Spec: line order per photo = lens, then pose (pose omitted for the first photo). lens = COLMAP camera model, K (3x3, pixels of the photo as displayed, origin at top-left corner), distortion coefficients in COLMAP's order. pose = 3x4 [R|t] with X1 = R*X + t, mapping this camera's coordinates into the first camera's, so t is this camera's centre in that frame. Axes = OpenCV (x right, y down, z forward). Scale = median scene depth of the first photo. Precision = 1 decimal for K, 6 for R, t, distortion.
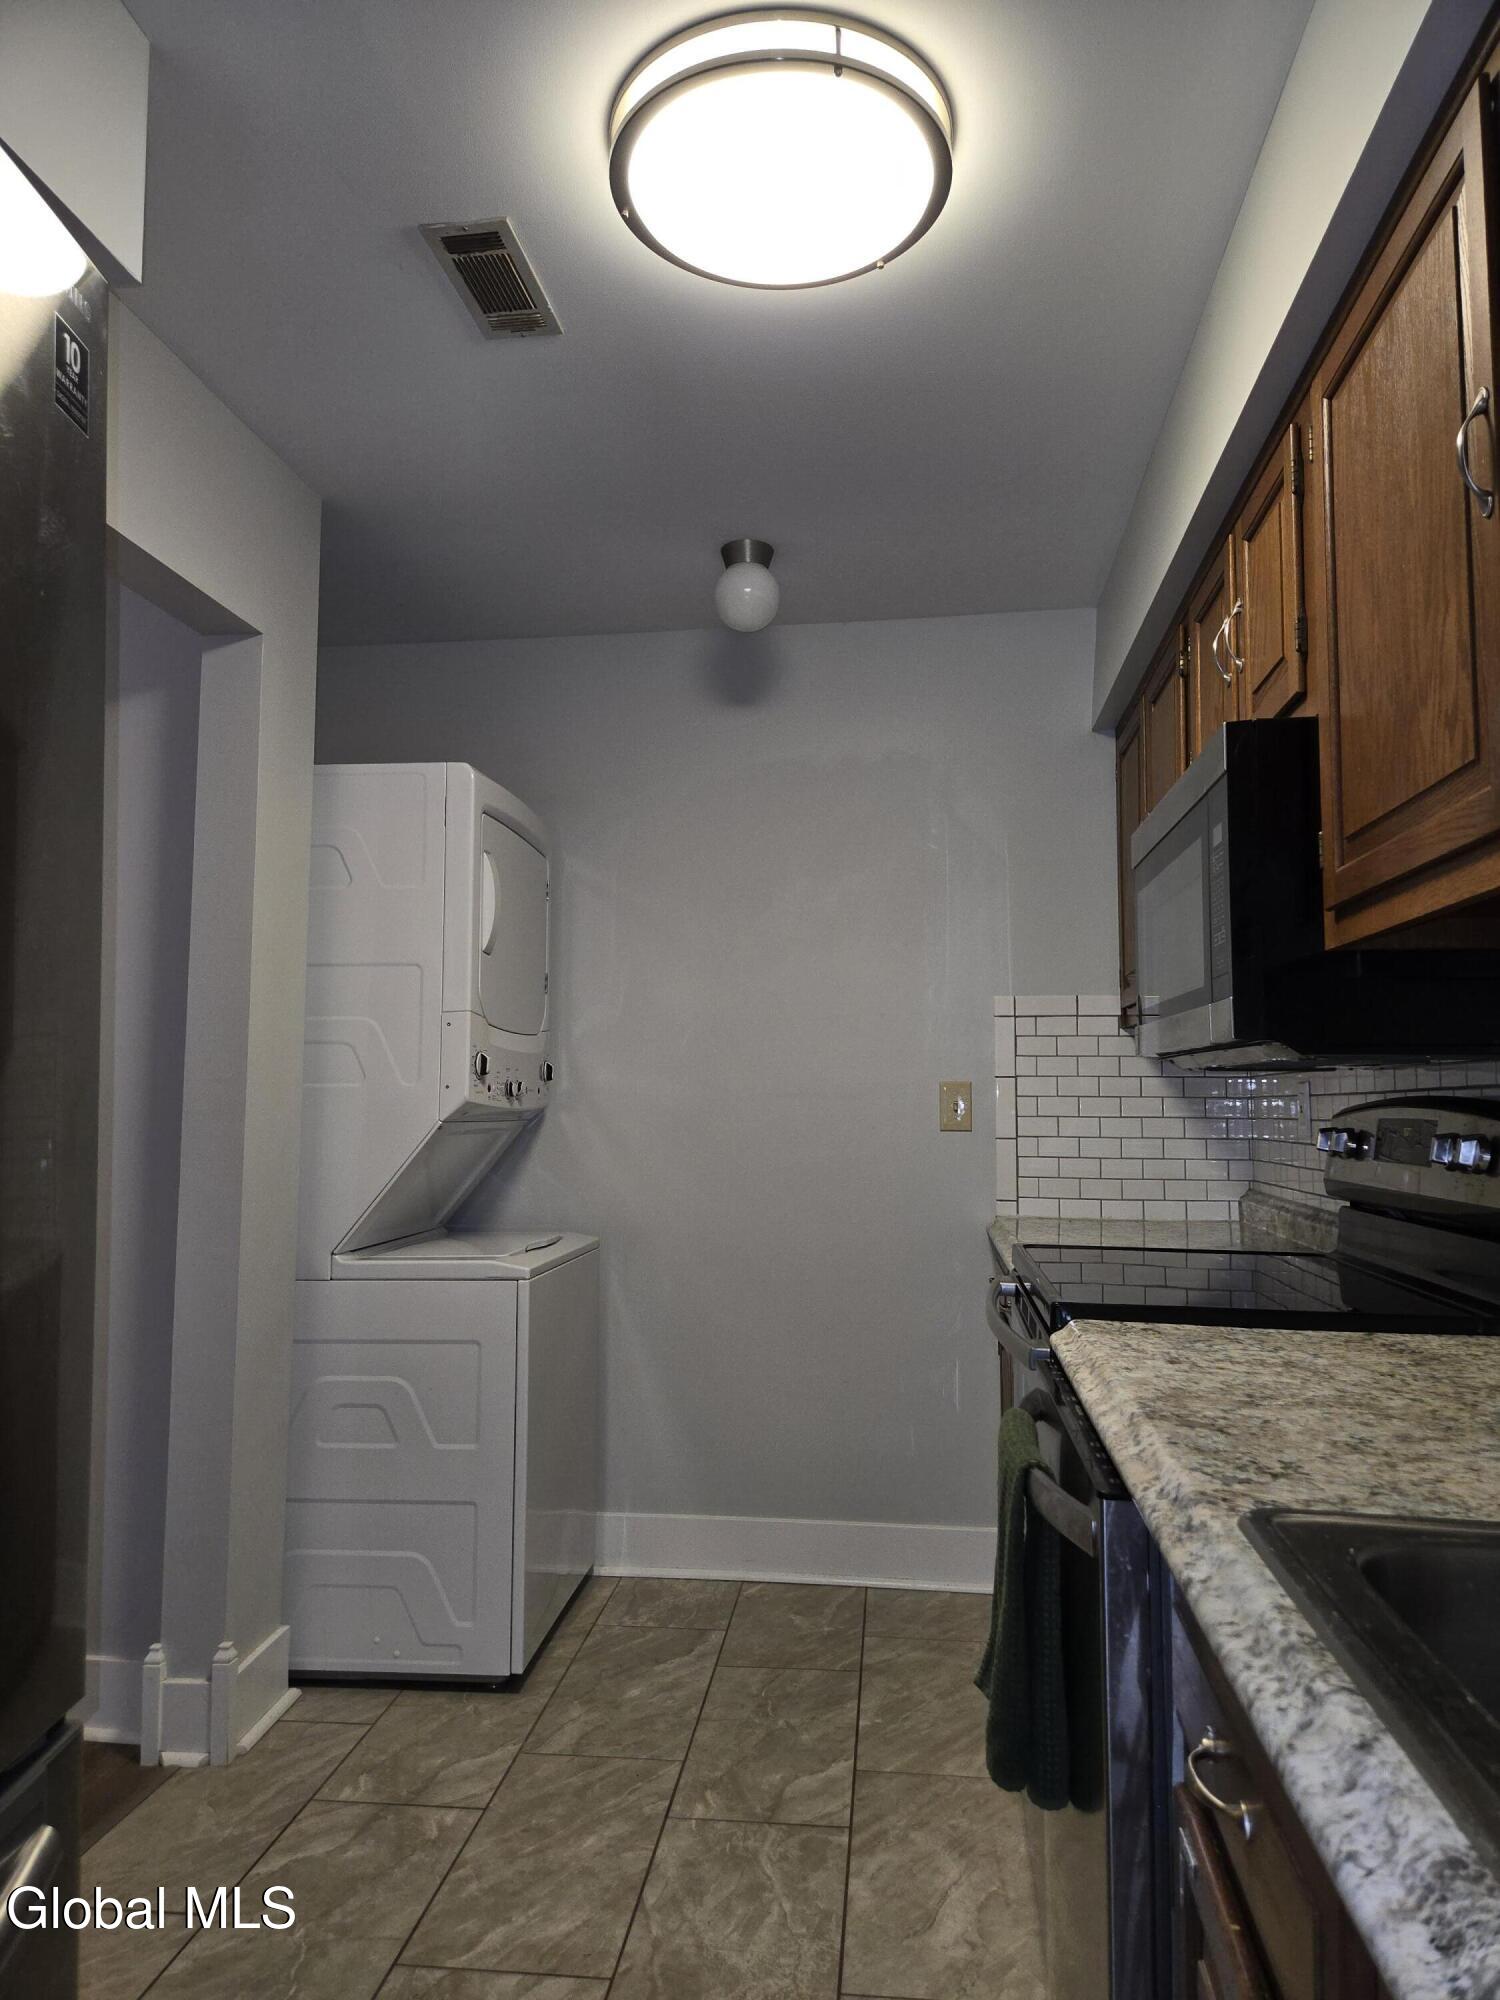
lens RADIAL K [[1338.0, 0, 763.7], [0, 1338.0, 1002.8], [0, 0, 1]] dist [0.068866, -0.057593]
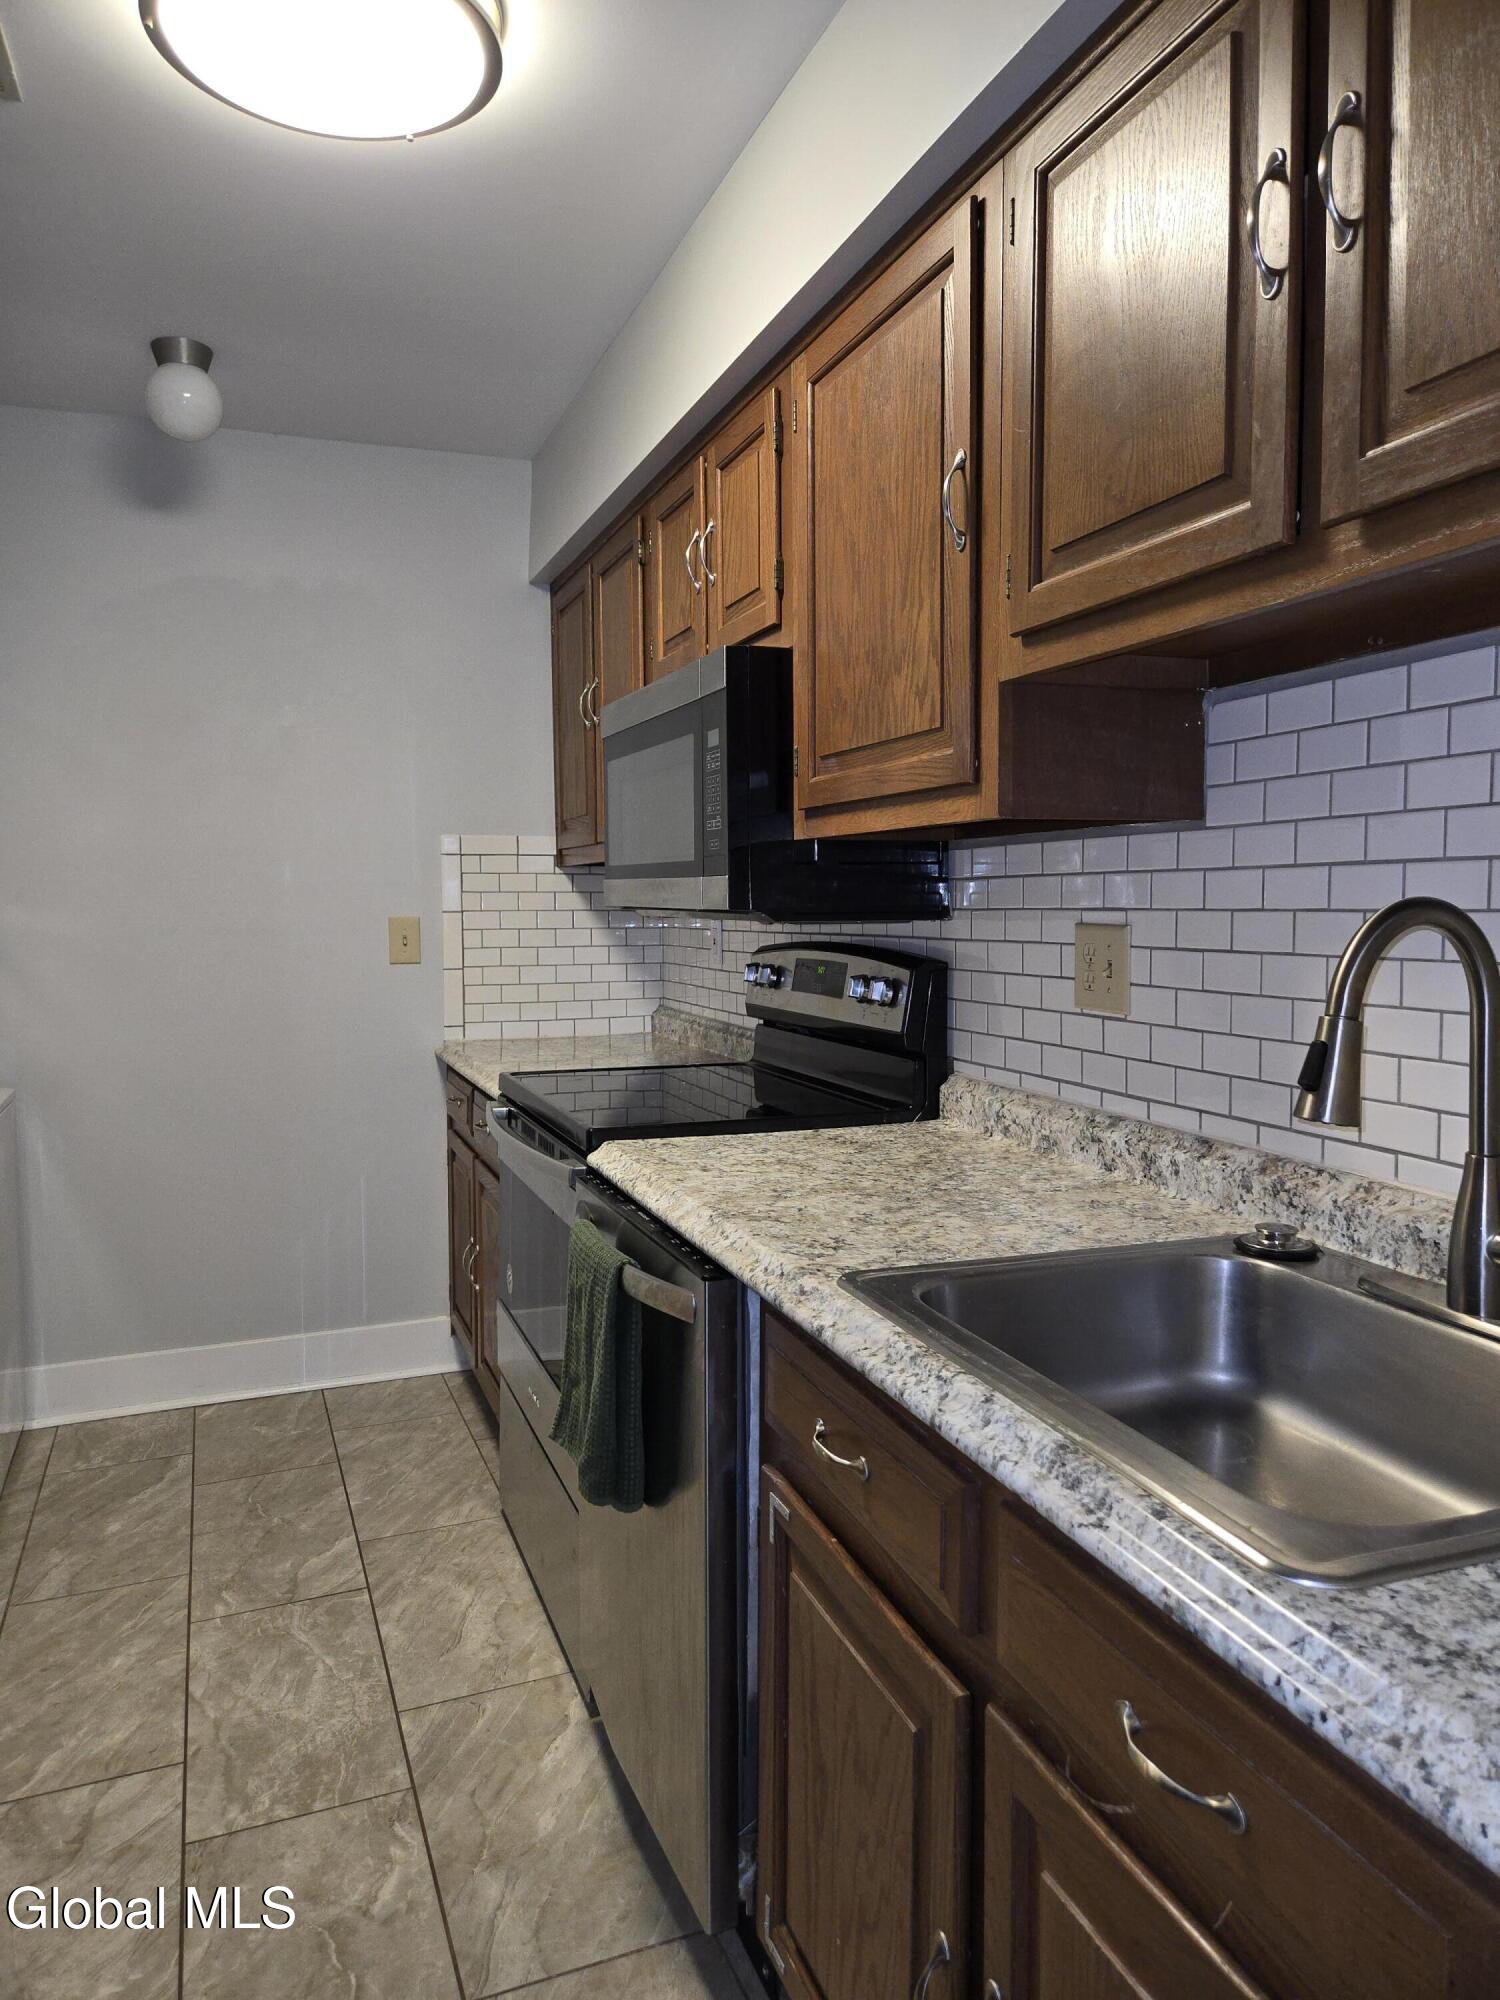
lens RADIAL K [[1338.0, 0, 749.9], [0, 1338.0, 986.9], [0, 0, 1]] dist [0.068866, -0.057593]
pose [[0.885728, -0.038813, 0.462579, -0.163356], [-0.026488, 0.990649, 0.133840, -0.053595], [-0.463448, -0.130798, 0.876418, -0.079535]]
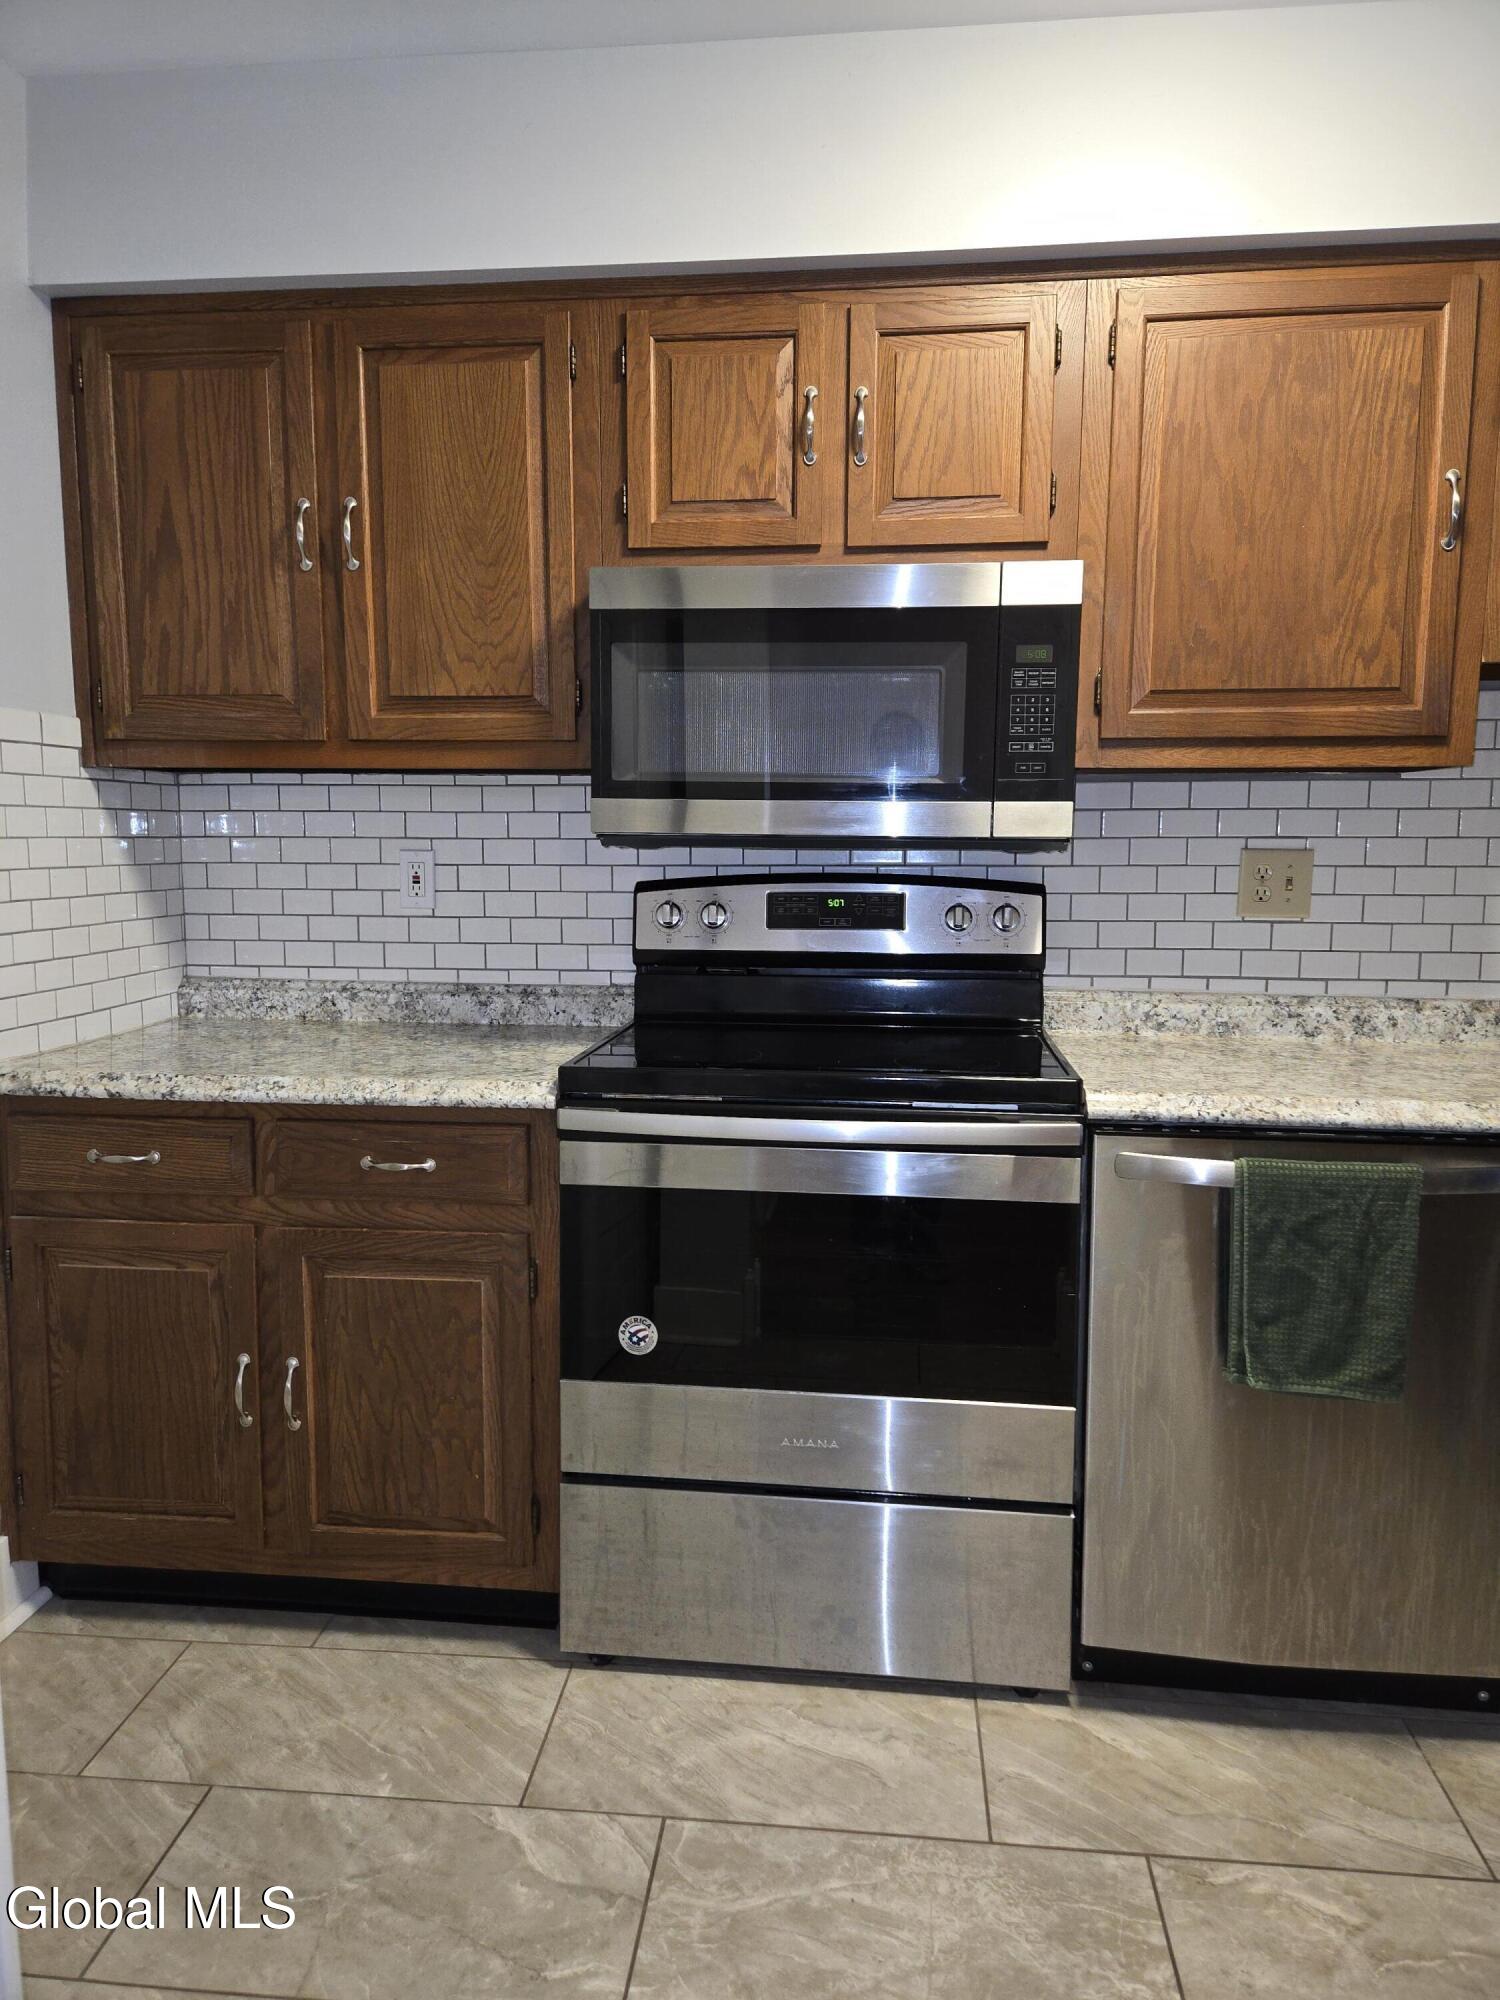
lens RADIAL K [[1338.0, 0, 744.7], [0, 1338.0, 988.1], [0, 0, 1]] dist [0.068866, -0.057593]
pose [[-0.004058, -0.123839, 0.992294, -0.679869], [-0.080301, 0.989138, 0.123117, 0.028556], [-0.996762, -0.079183, -0.013959, 1.029943]]
